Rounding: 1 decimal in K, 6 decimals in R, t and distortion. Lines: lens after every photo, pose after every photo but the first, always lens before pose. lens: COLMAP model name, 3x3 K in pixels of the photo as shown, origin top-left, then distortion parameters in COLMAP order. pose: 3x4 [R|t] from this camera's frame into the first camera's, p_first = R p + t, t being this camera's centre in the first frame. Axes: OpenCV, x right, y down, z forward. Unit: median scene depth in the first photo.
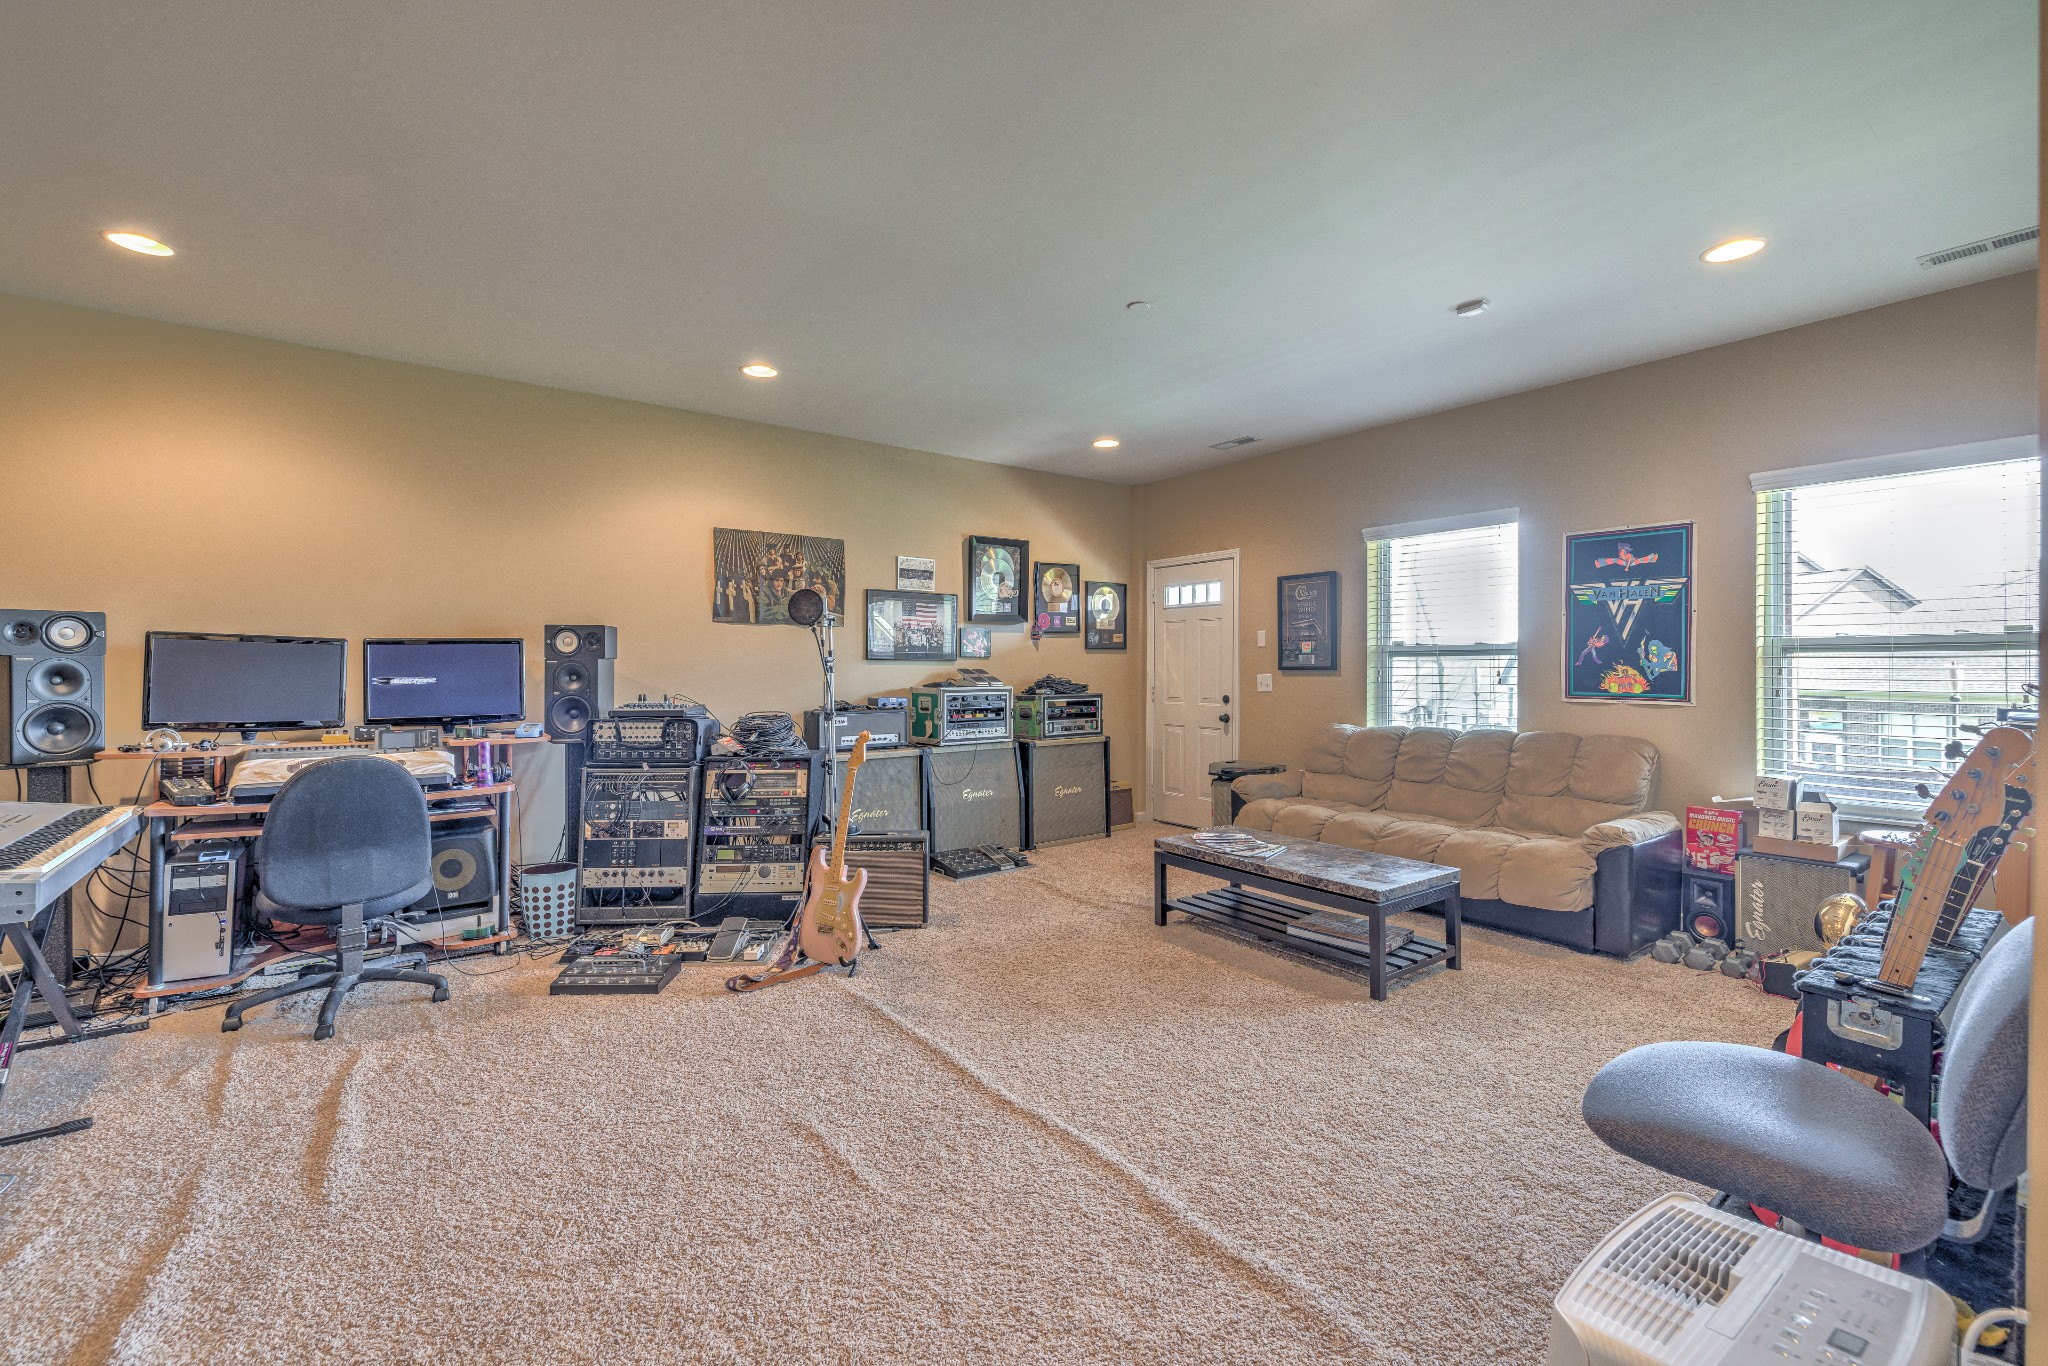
lens RADIAL K [[862.2, 0, 1020.9], [0, 862.2, 673.3], [0, 0, 1]] dist [-0.002580, 0.000639]
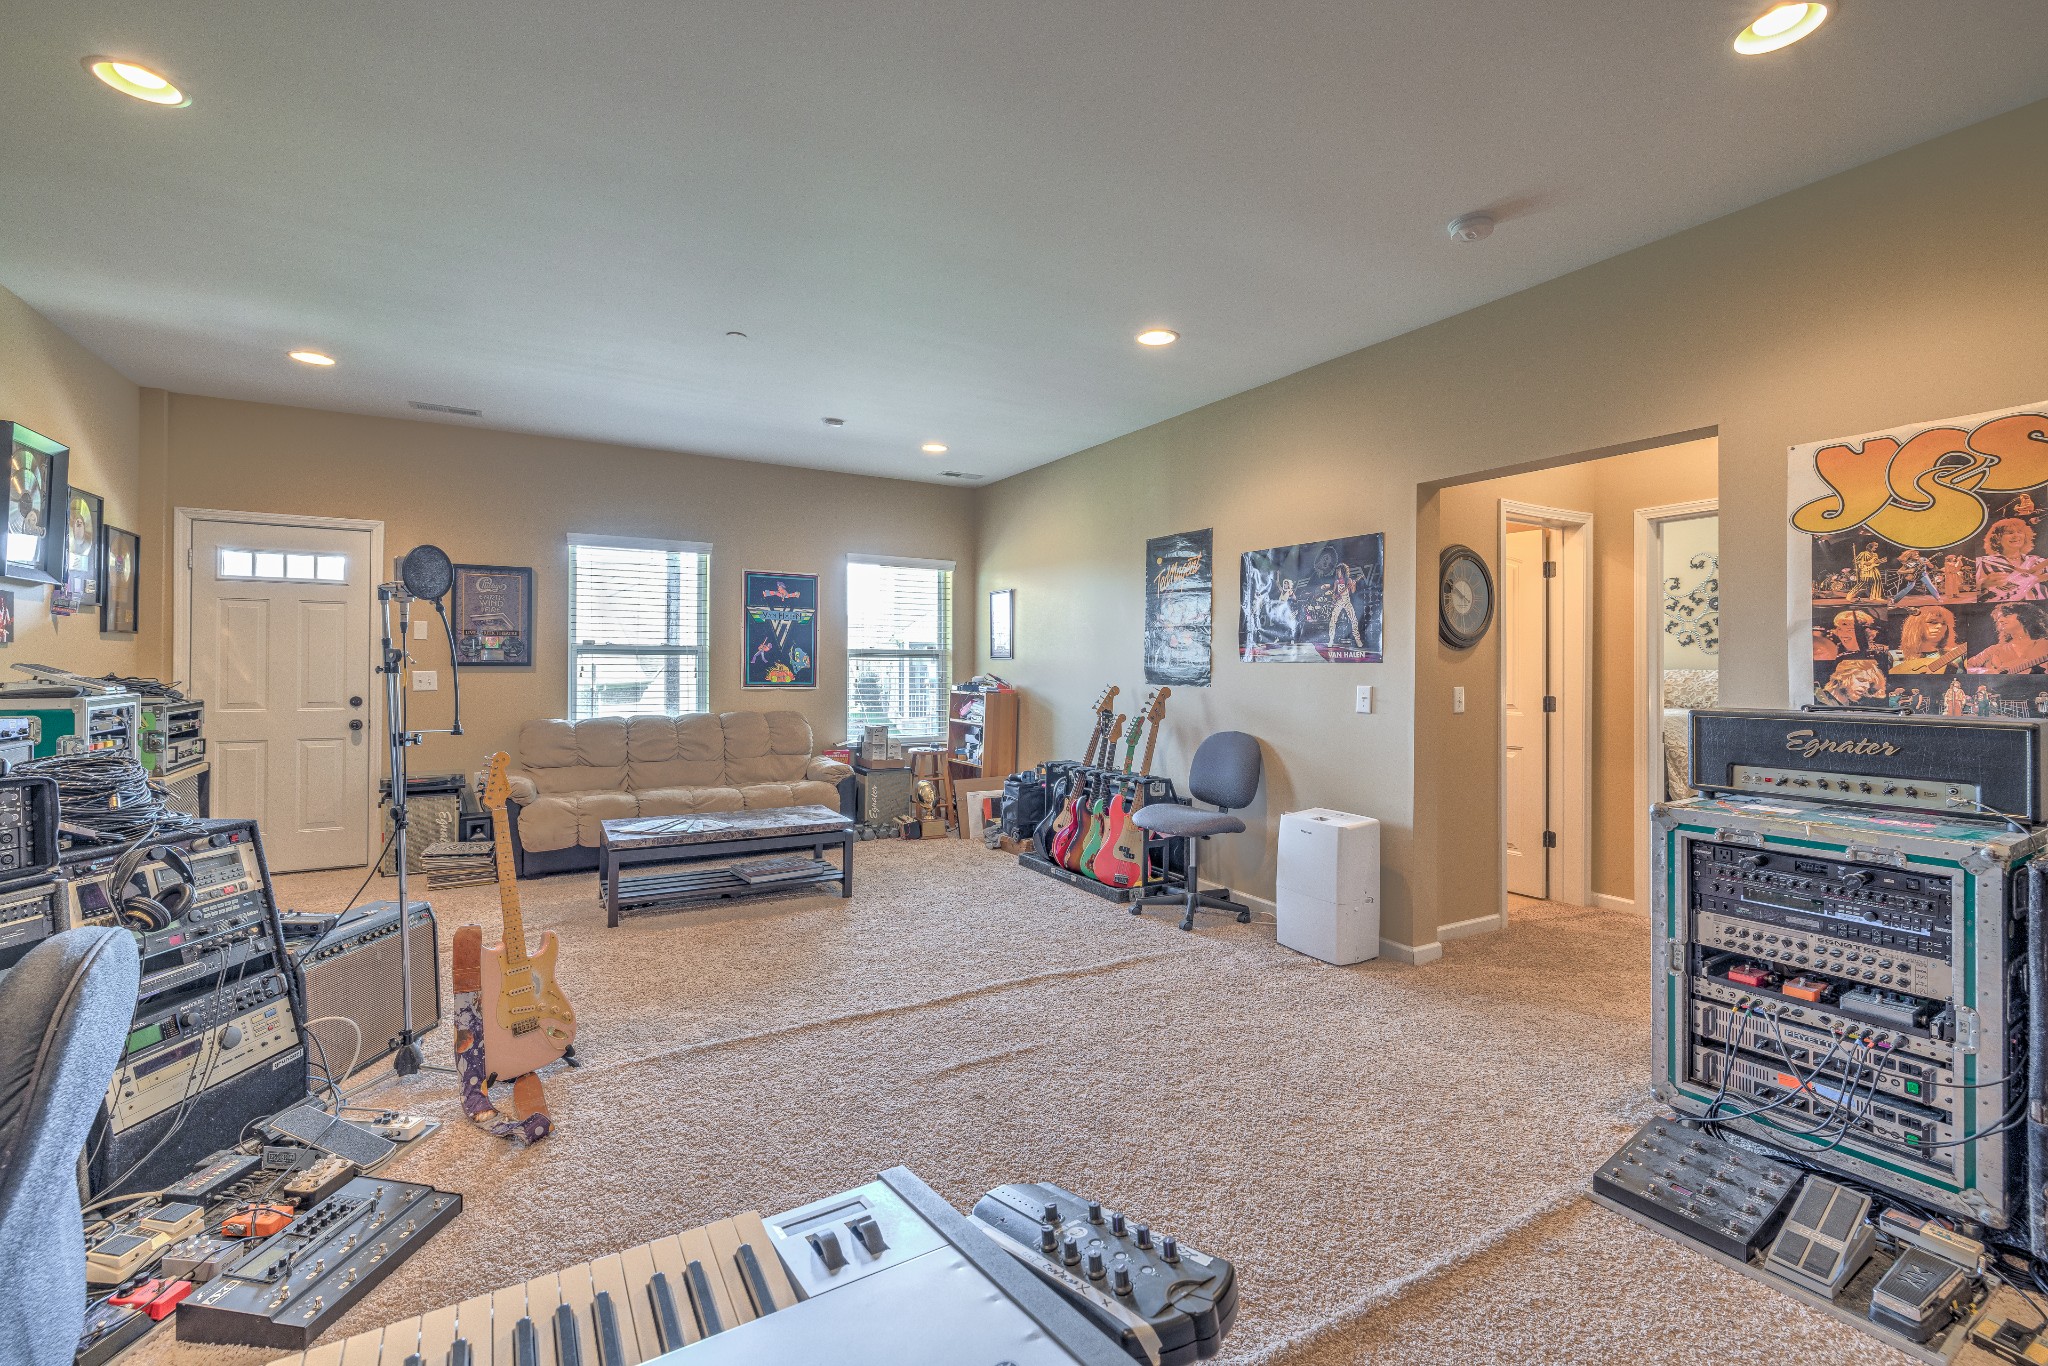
lens RADIAL K [[862.2, 0, 1022.4], [0, 862.2, 667.9], [0, 0, 1]] dist [-0.002580, 0.000639]
pose [[0.110672, -0.001503, 0.993856, -0.710864], [-0.000086, 0.999999, 0.001522, -0.004402], [-0.993857, -0.000254, 0.110671, 0.400208]]
